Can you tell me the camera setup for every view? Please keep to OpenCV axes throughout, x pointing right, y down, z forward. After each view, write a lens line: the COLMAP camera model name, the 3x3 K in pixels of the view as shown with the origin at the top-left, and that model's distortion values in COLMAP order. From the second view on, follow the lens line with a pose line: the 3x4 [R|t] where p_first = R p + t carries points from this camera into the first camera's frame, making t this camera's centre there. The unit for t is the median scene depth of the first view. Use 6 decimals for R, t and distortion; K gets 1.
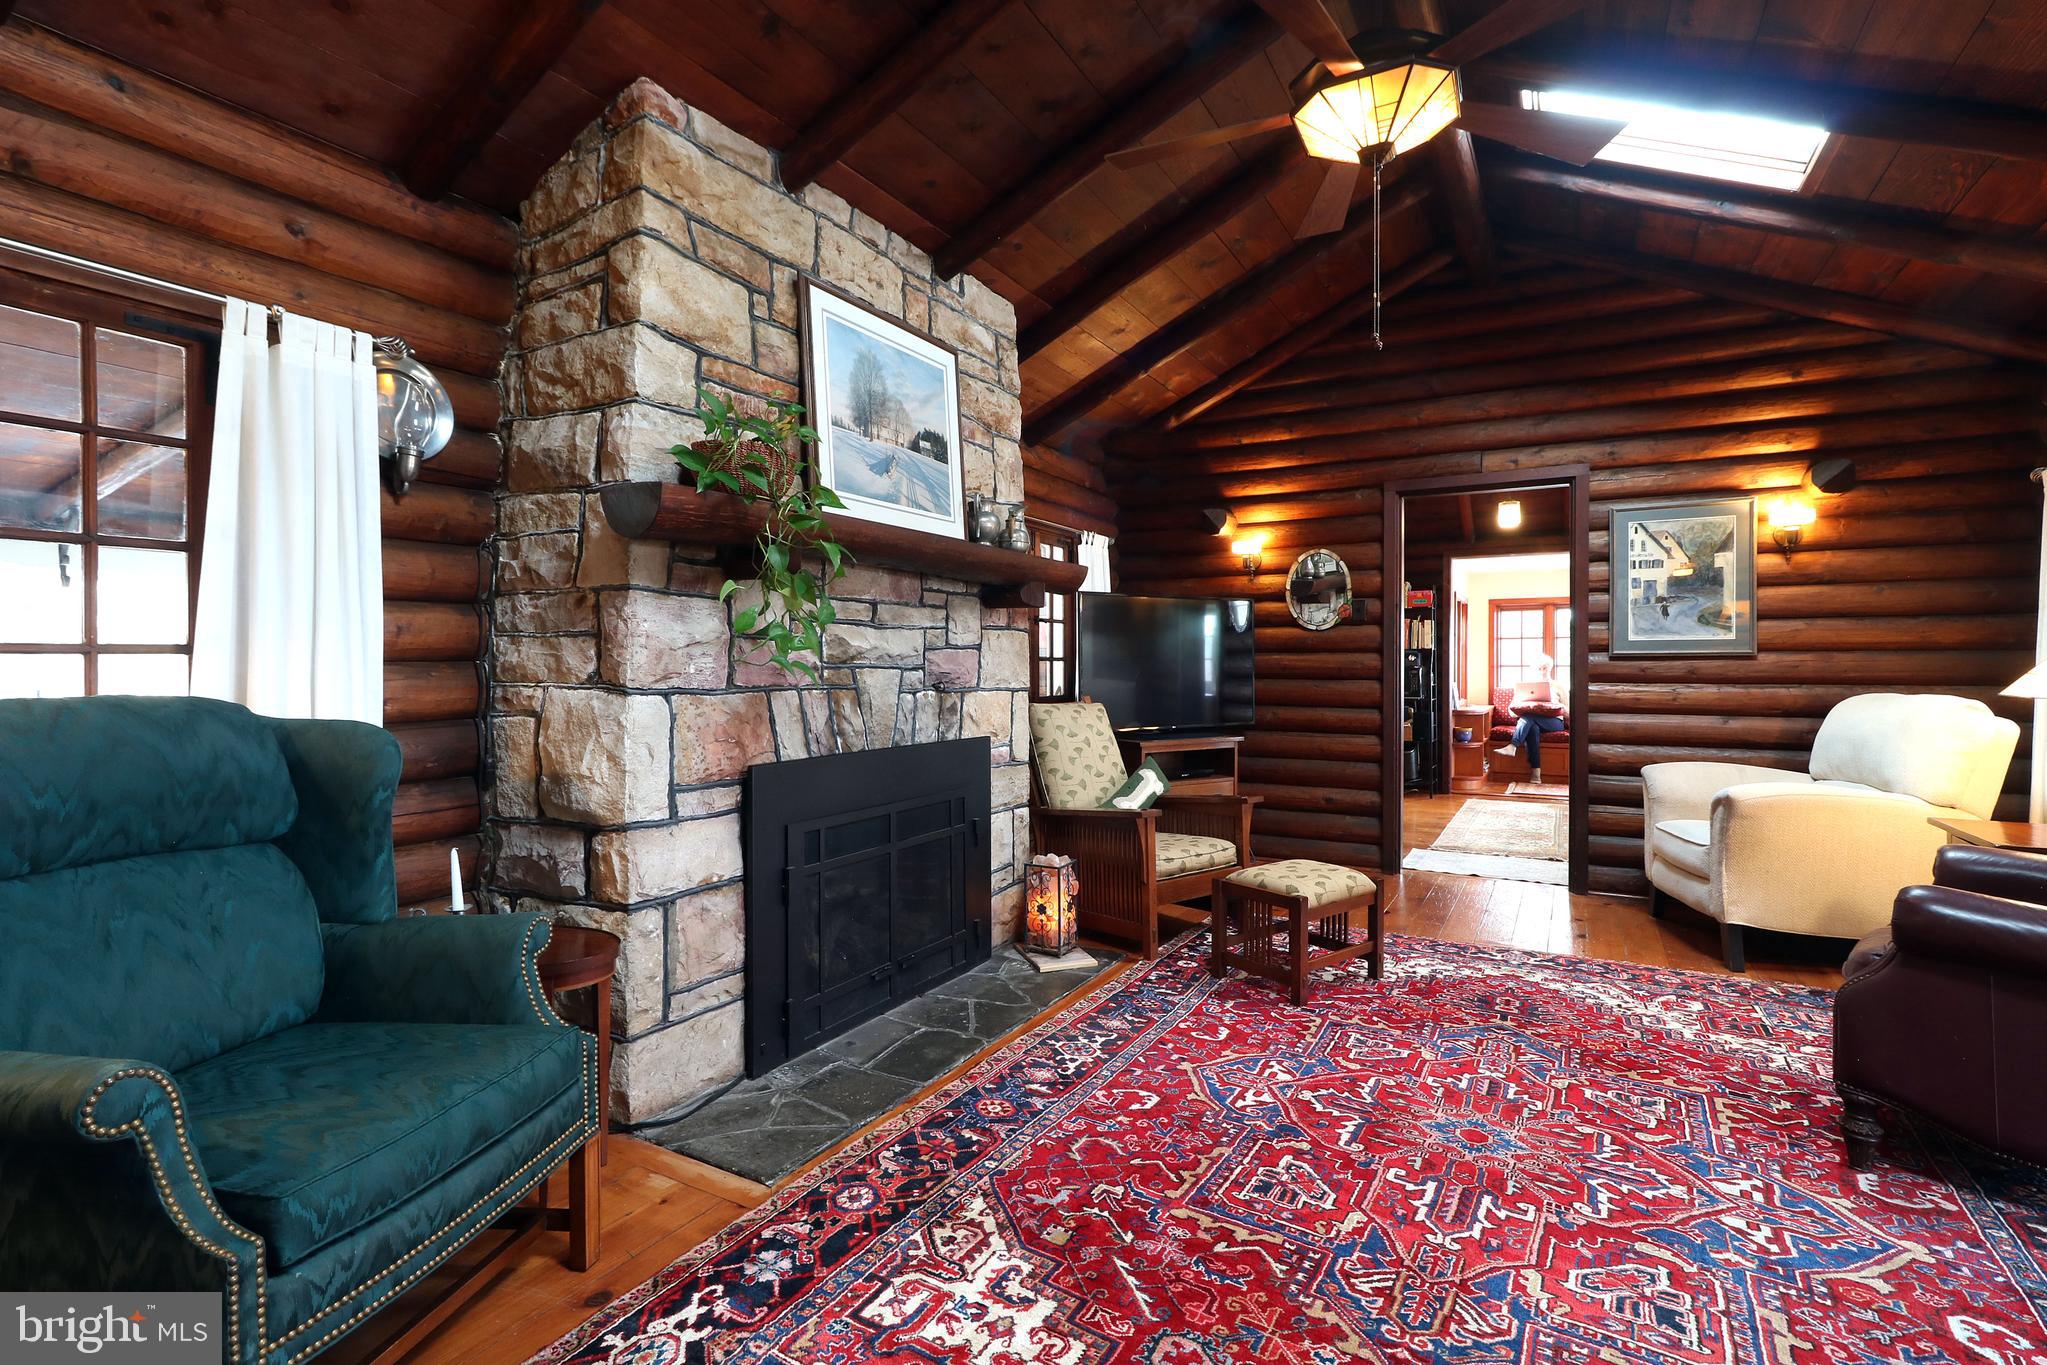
lens RADIAL K [[973.6, 0, 1010.5], [0, 973.6, 668.4], [0, 0, 1]] dist [-0.000785, 0.002451]
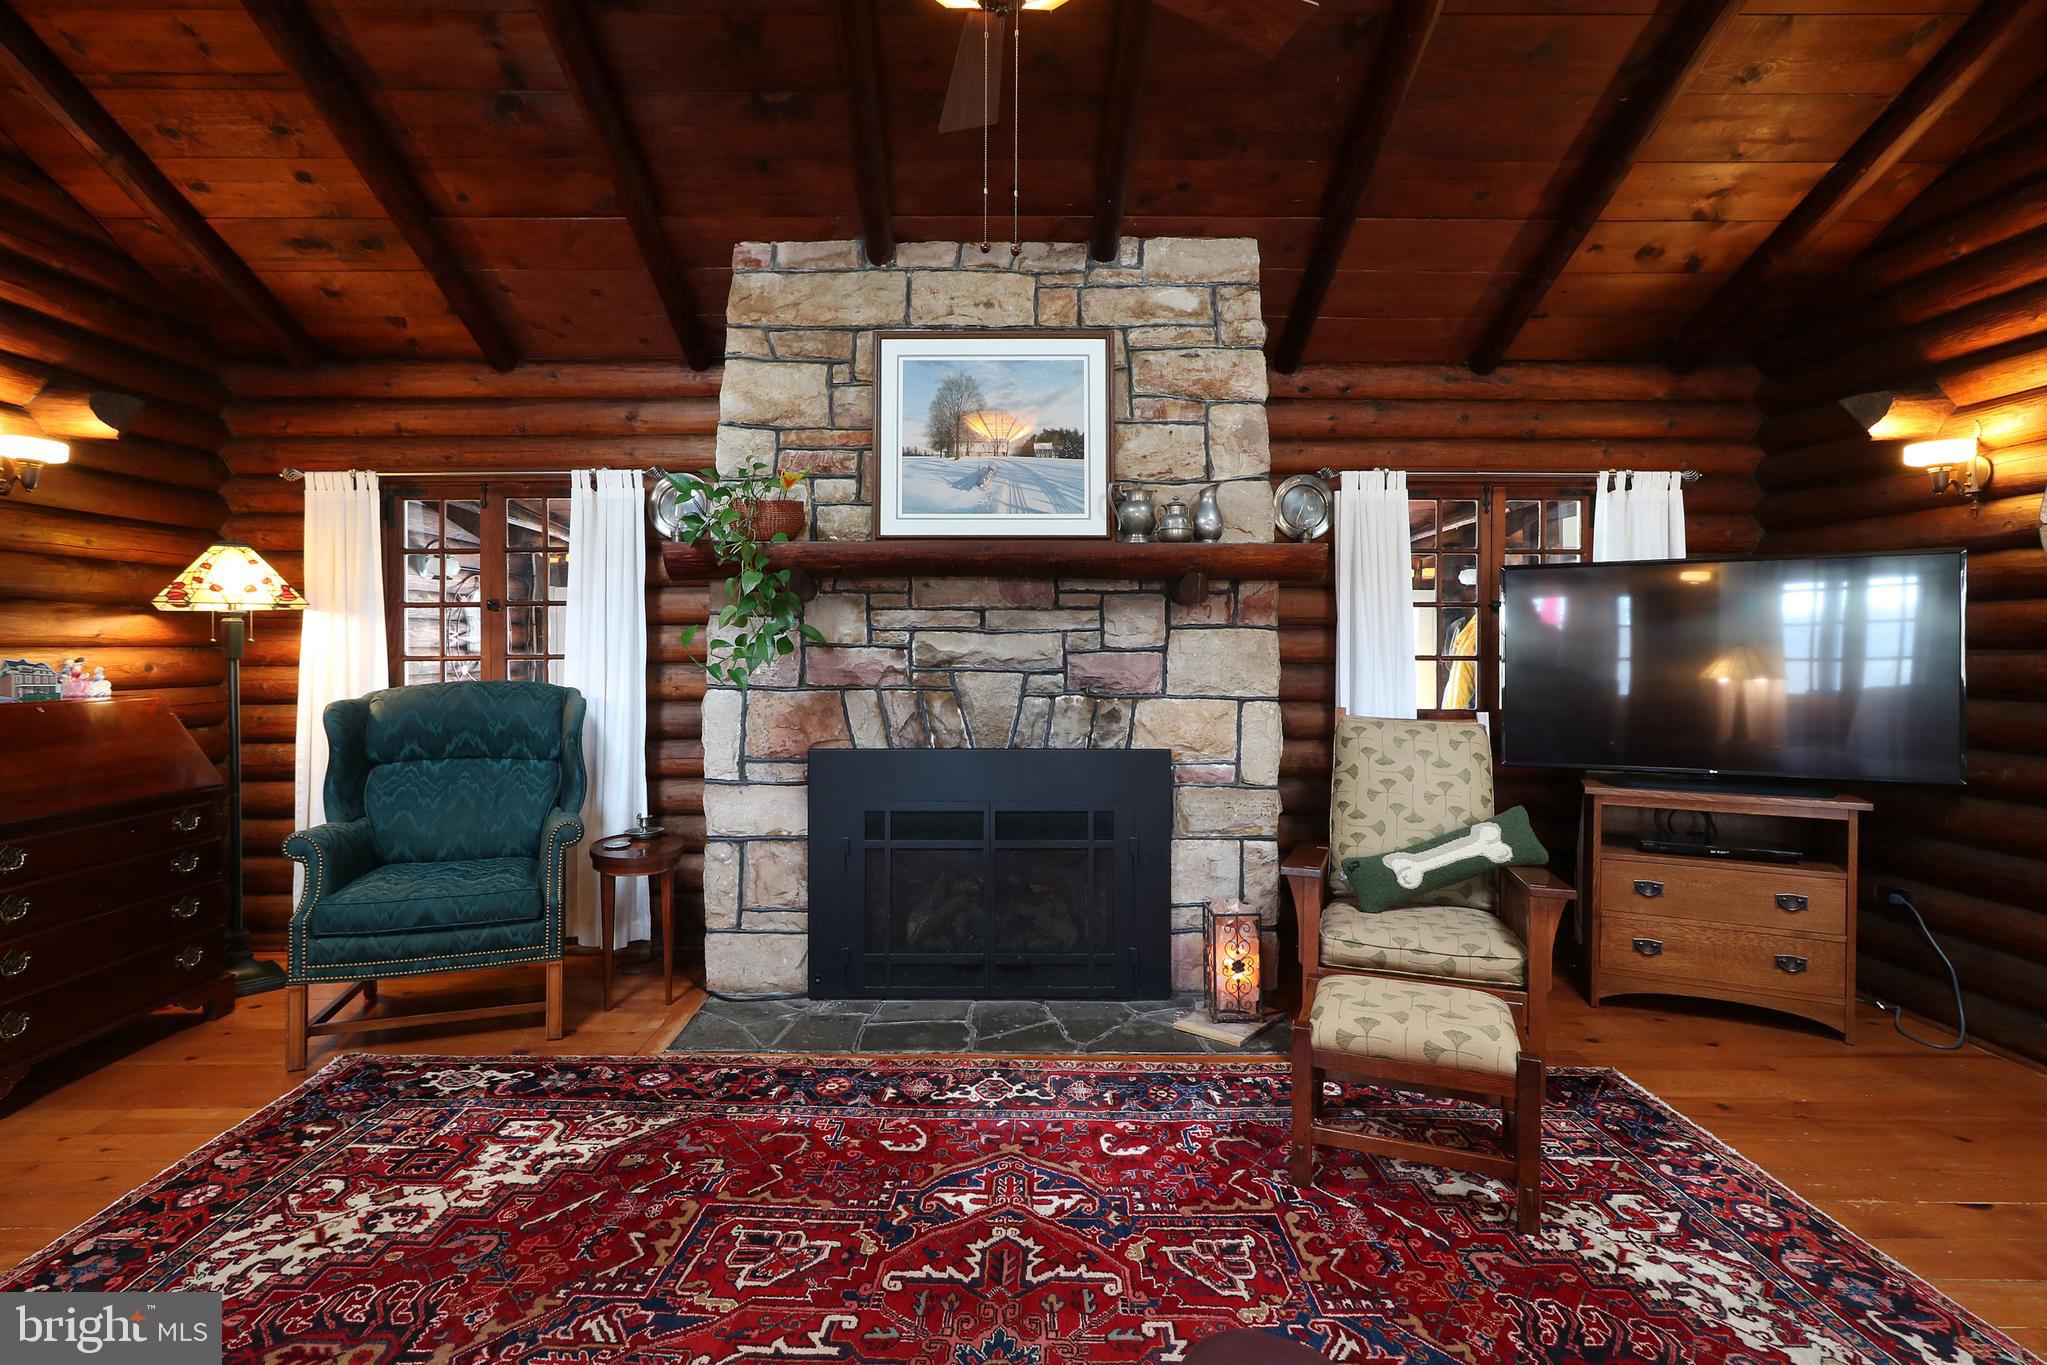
lens RADIAL K [[973.6, 0, 985.3], [0, 973.6, 662.5], [0, 0, 1]] dist [-0.000785, 0.002451]
pose [[0.495453, 0.012415, -0.868546, 0.869195], [-0.006638, 0.999923, 0.010506, -0.024006], [0.868610, 0.000560, 0.495497, 0.537448]]
